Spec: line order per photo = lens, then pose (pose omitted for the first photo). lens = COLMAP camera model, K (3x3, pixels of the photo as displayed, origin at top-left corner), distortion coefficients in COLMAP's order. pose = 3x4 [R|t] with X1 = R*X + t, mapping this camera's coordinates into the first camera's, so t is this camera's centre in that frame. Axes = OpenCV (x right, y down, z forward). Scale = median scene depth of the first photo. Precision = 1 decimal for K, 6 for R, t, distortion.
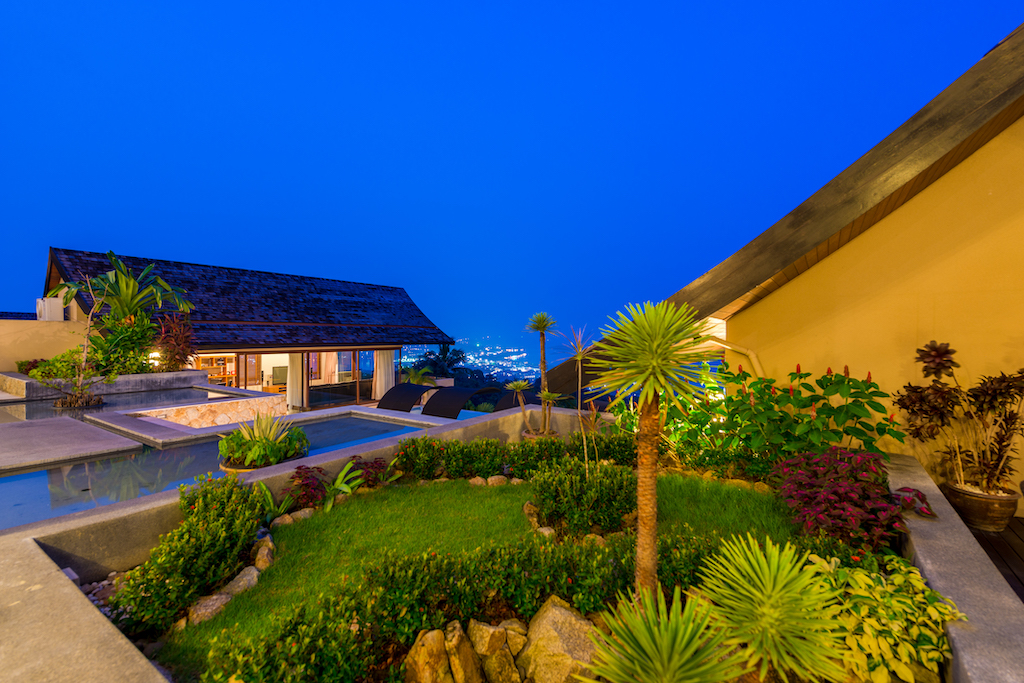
lens RADIAL K [[453.6, 0, 515.0], [0, 453.6, 343.7], [0, 0, 1]] dist [0.005381, 0.000825]
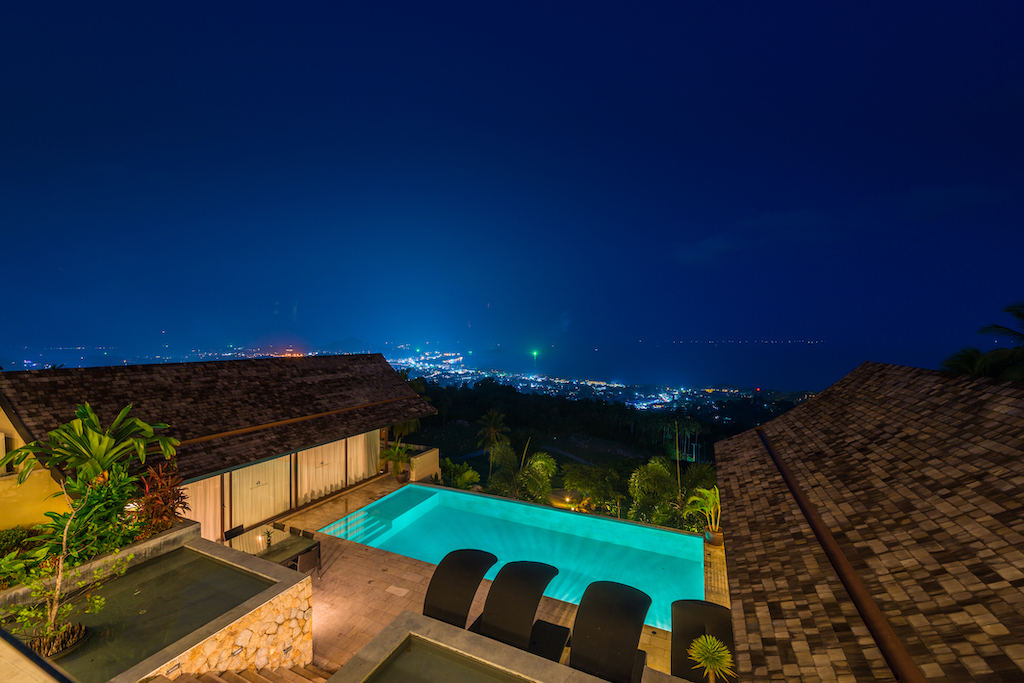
lens RADIAL K [[397.7, 0, 516.4], [0, 397.7, 341.7], [0, 0, 1]] dist [0.002809, -0.000915]
pose [[0.986828, -0.012798, 0.161265, -0.107940], [0.014926, 0.999817, -0.011992, -0.163165], [-0.161082, 0.014241, 0.986838, 0.071081]]
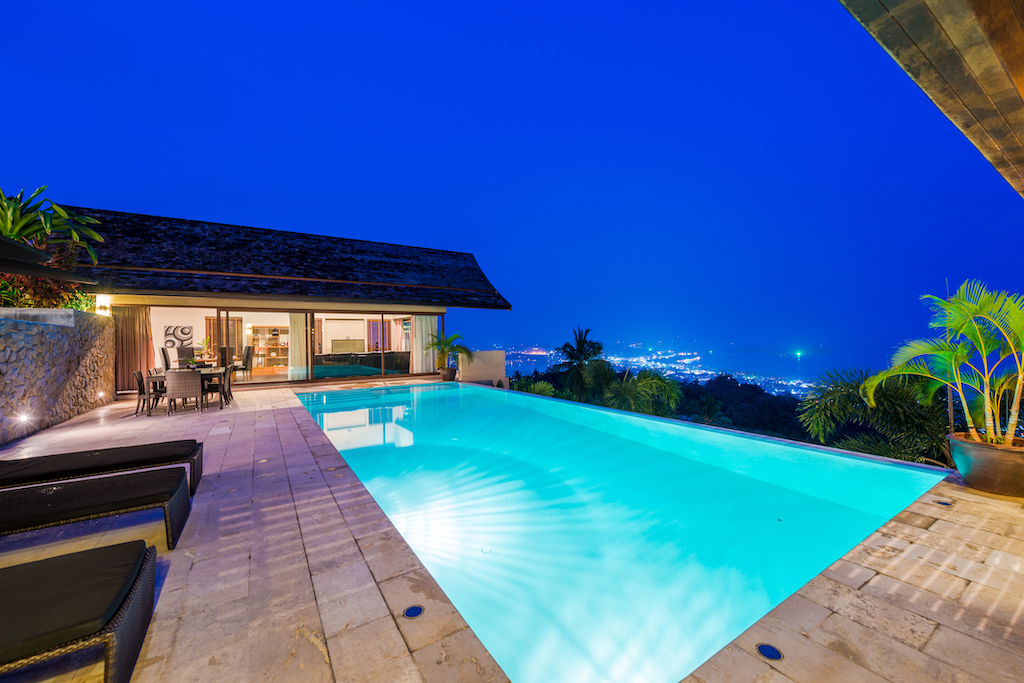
lens RADIAL K [[397.7, 0, 514.9], [0, 397.7, 339.8], [0, 0, 1]] dist [0.002809, -0.000915]
pose [[0.915829, -0.023364, -0.400889, 0.166596], [0.013690, 0.999542, -0.026980, 0.082031], [0.401336, 0.019221, 0.915729, 0.399876]]
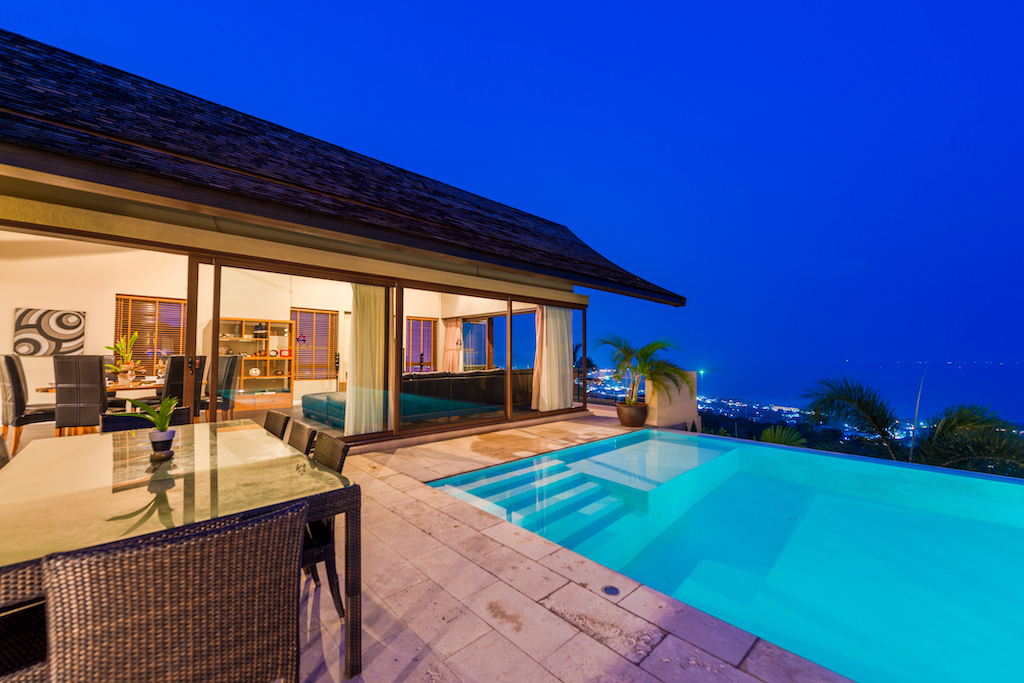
lens RADIAL K [[397.7, 0, 512.2], [0, 397.7, 341.6], [0, 0, 1]] dist [0.002809, -0.000915]
pose [[0.973397, -0.012945, -0.228761, -0.238989], [-0.000766, 0.998213, -0.059745, 0.076055], [0.229125, 0.058331, 0.971648, 0.585412]]
